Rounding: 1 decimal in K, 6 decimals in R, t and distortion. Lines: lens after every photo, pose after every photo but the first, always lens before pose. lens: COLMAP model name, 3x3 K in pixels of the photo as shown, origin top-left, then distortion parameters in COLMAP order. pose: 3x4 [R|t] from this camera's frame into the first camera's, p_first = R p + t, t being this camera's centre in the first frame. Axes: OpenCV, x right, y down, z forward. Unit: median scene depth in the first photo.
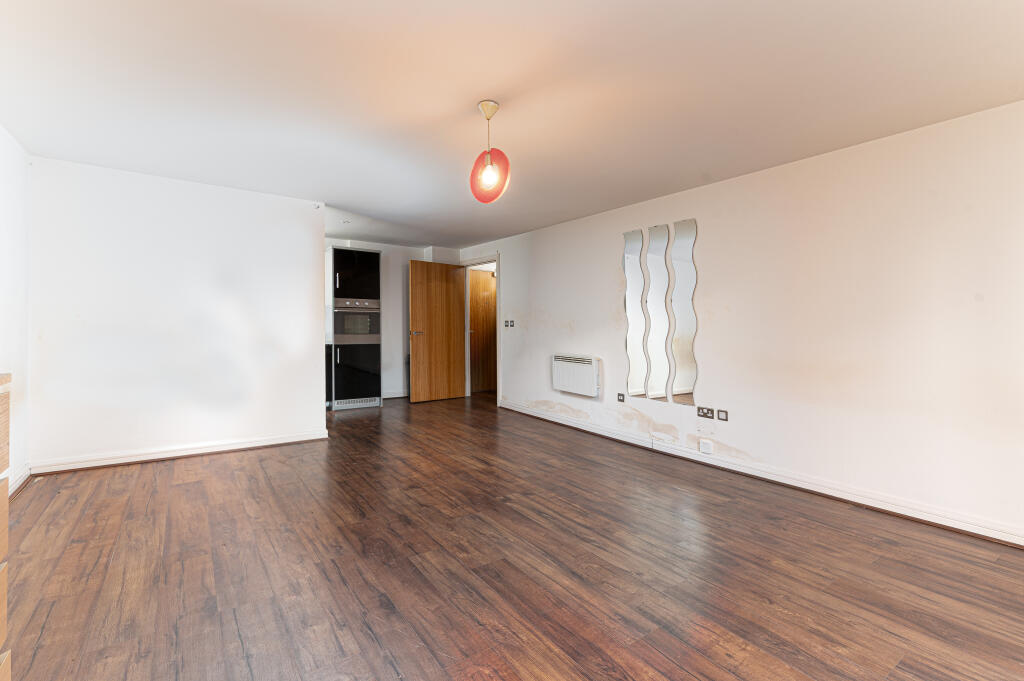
lens RADIAL K [[460.5, 0, 509.8], [0, 460.5, 337.4], [0, 0, 1]] dist [0.012468, -0.000054]
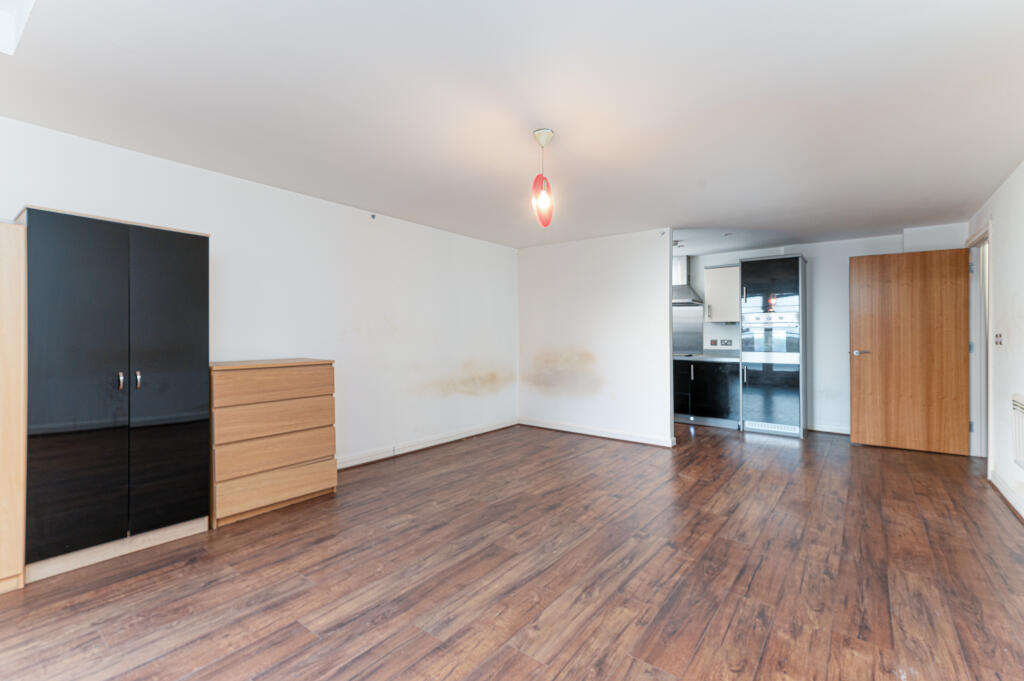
lens RADIAL K [[460.5, 0, 509.8], [0, 460.5, 337.4], [0, 0, 1]] dist [0.012468, -0.000054]
pose [[0.288746, -0.008647, -0.957367, 0.812623], [-0.023743, 0.999587, -0.016190, -0.016833], [0.957111, 0.027405, 0.288422, 0.500918]]
